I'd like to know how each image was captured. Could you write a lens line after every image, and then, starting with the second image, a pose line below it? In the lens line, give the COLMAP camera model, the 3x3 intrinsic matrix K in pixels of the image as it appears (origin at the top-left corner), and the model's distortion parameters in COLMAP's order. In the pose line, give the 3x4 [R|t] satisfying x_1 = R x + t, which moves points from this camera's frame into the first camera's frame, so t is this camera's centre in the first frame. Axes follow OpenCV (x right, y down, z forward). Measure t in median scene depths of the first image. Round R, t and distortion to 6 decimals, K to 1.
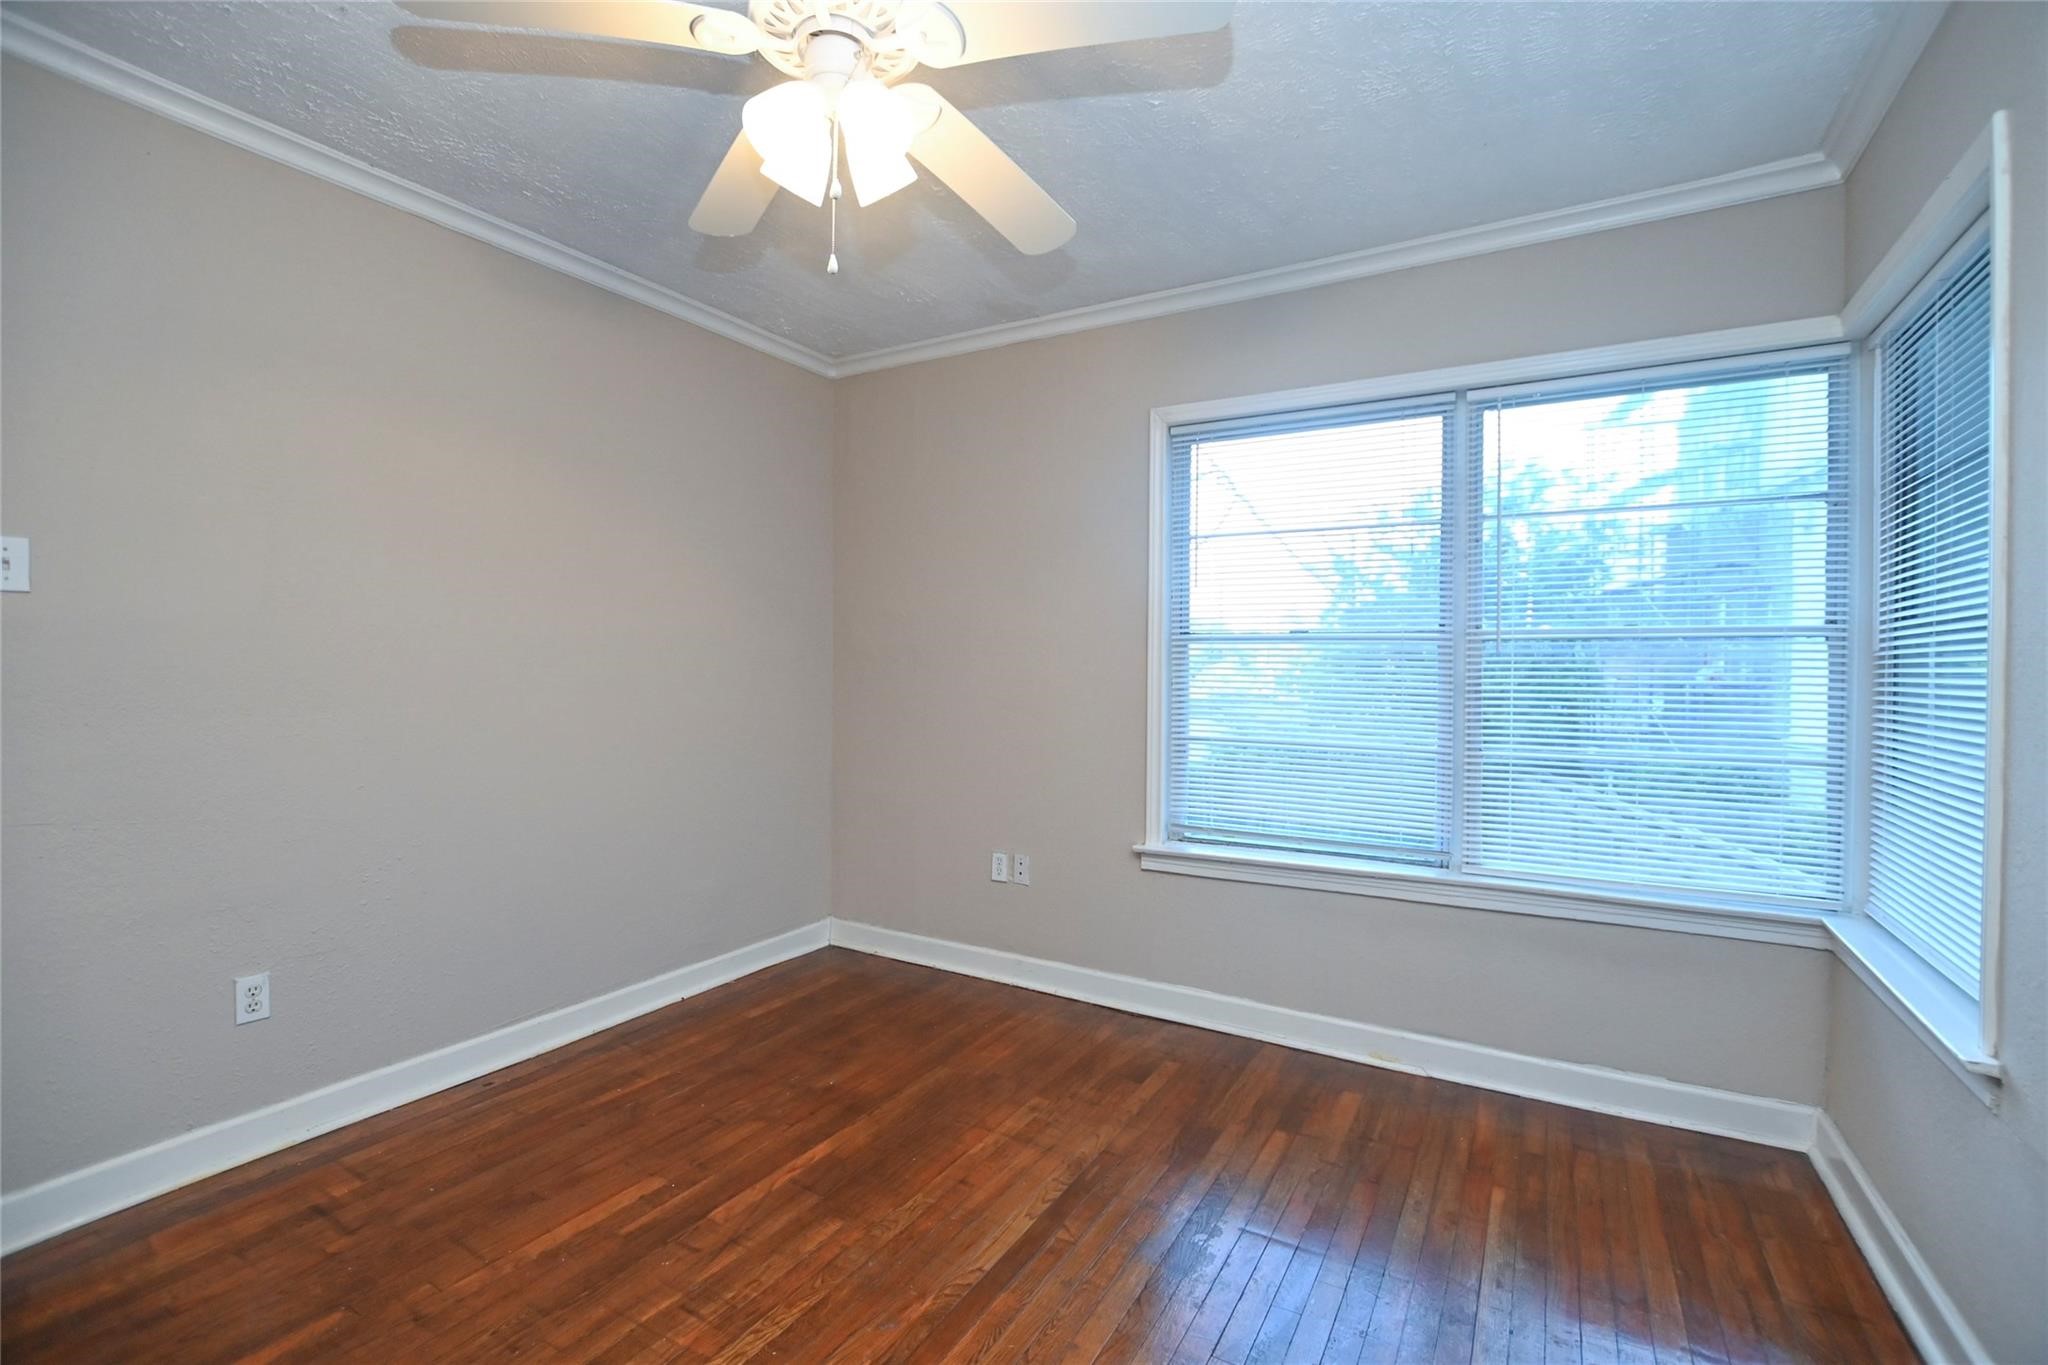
lens RADIAL K [[895.5, 0, 1029.1], [0, 895.5, 674.9], [0, 0, 1]] dist [-0.027980, 0.000719]
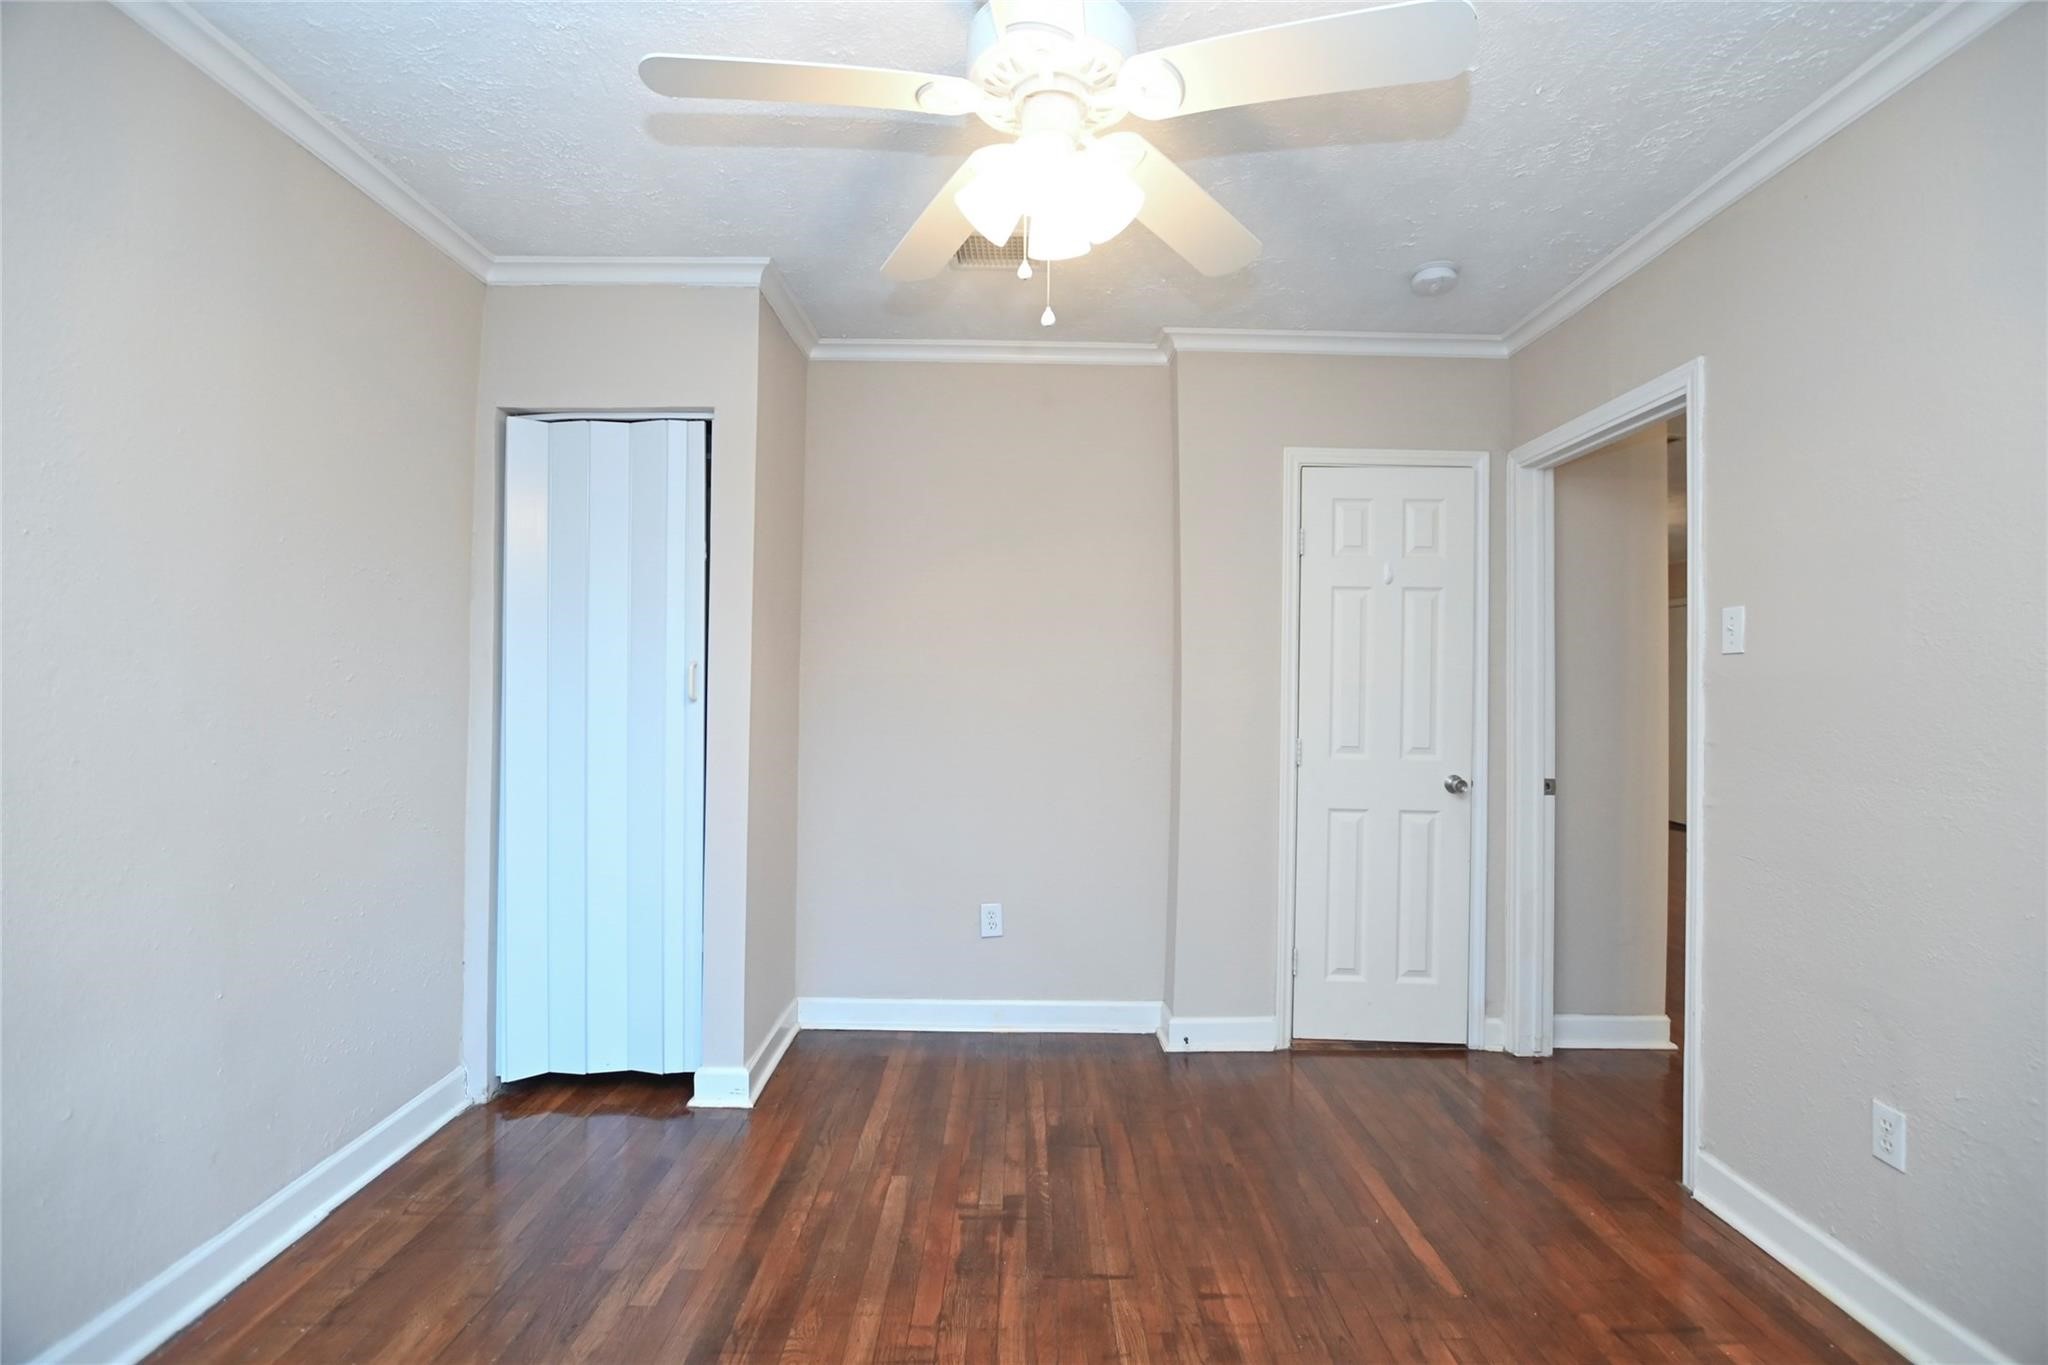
lens RADIAL K [[895.5, 0, 1026.8], [0, 895.5, 668.4], [0, 0, 1]] dist [-0.027980, 0.000719]
pose [[-0.863094, -0.025997, -0.504374, 0.195320], [-0.021815, 0.999661, -0.014194, -0.030204], [0.504572, -0.001248, -0.863368, 1.187765]]
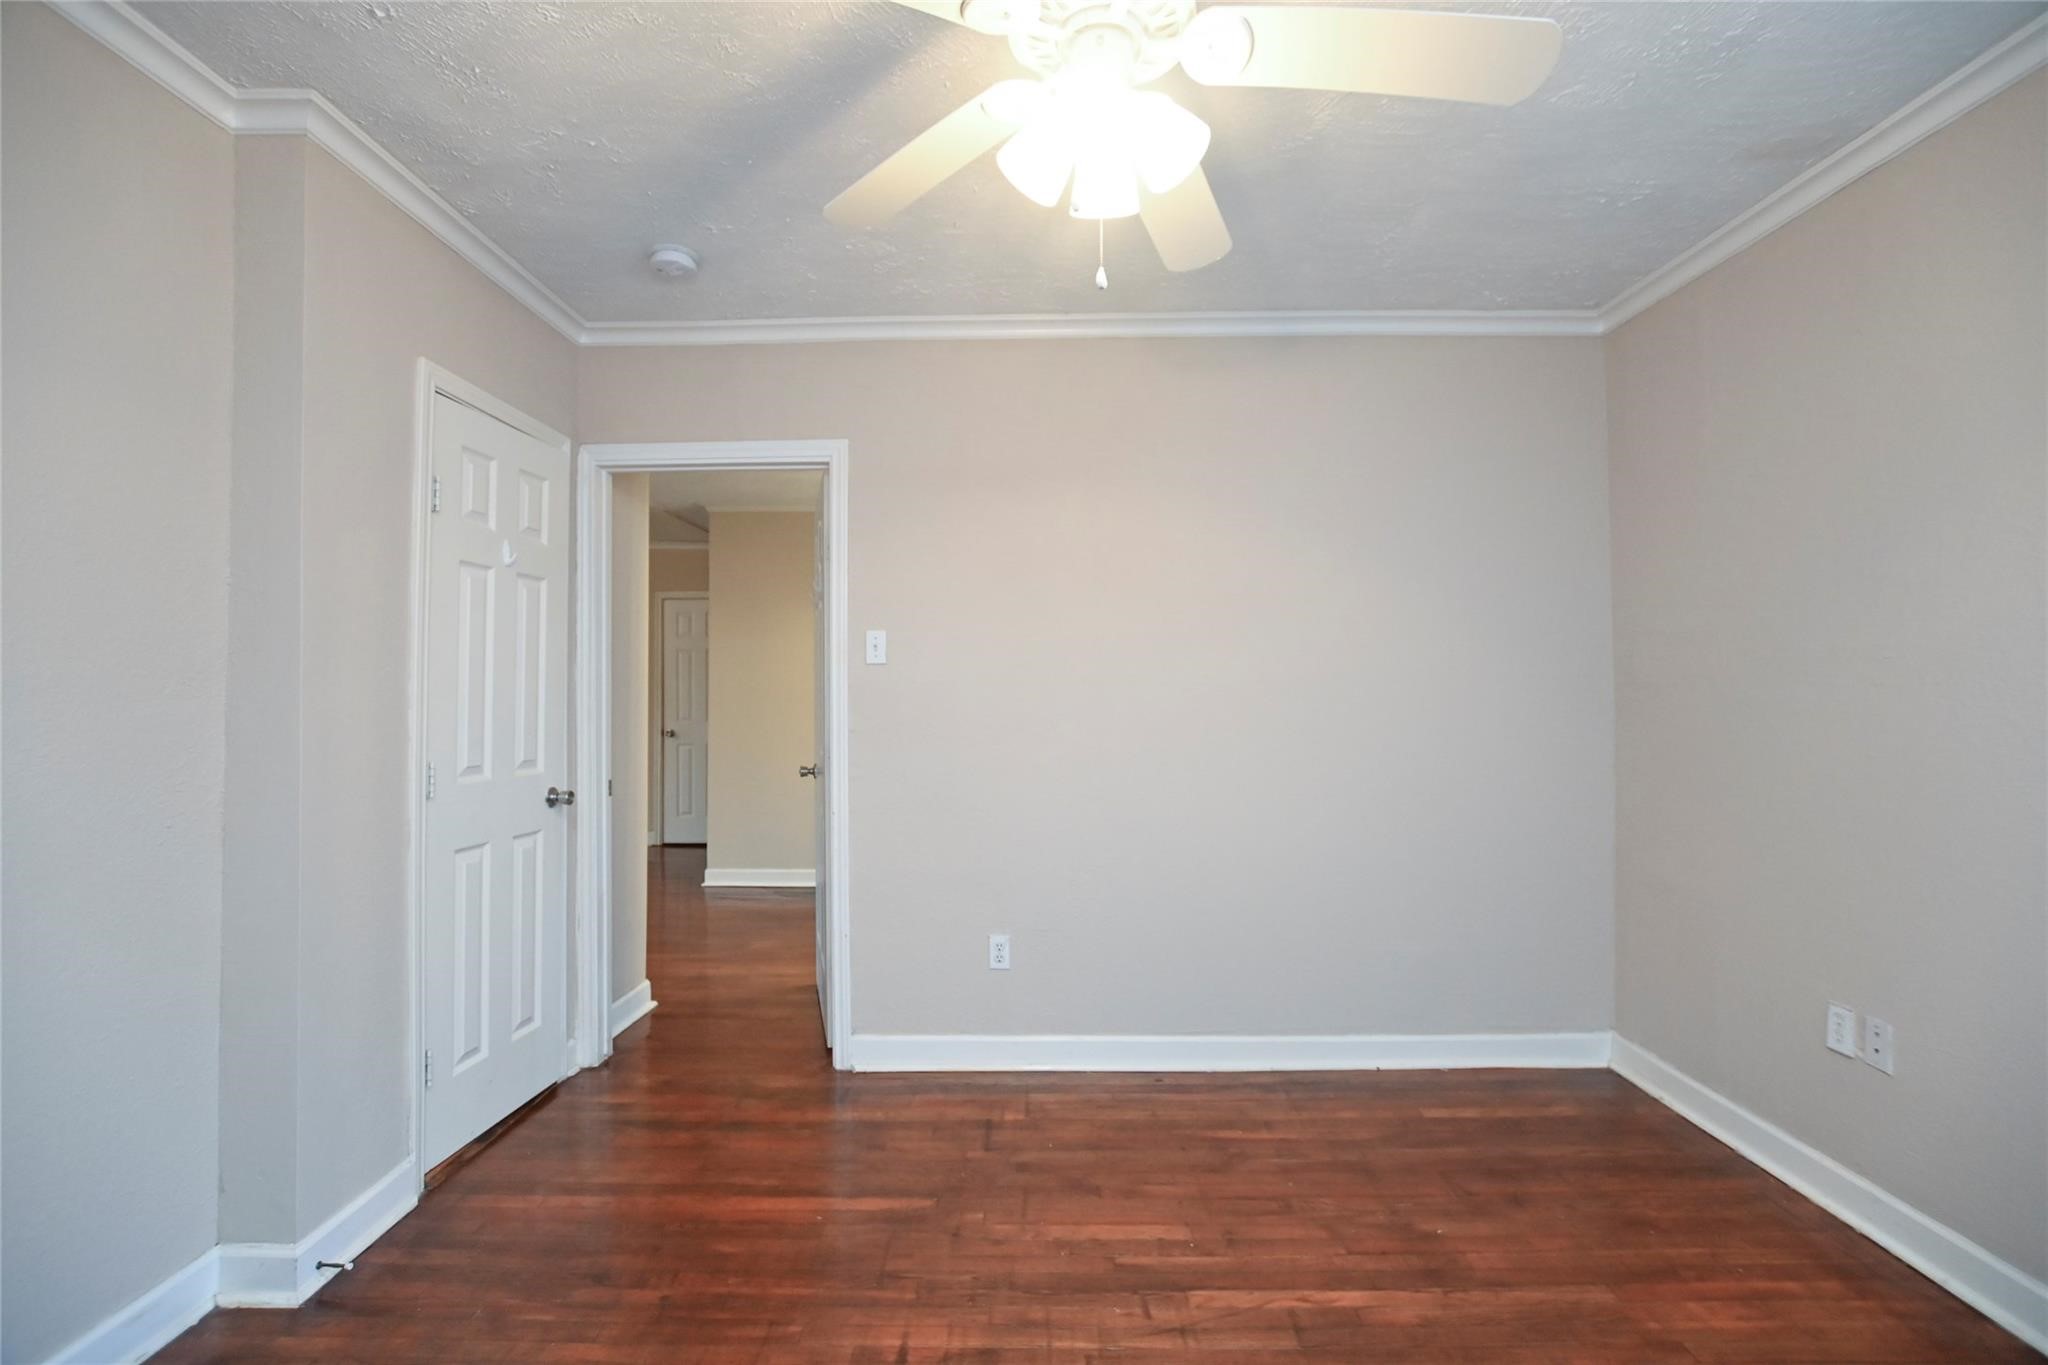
lens RADIAL K [[895.5, 0, 1023.2], [0, 895.5, 679.9], [0, 0, 1]] dist [-0.027980, 0.000719]
pose [[0.489553, -0.023933, -0.871645, 0.330263], [-0.000033, 0.999623, -0.027466, -0.015792], [0.871974, 0.013475, 0.489368, 0.314291]]
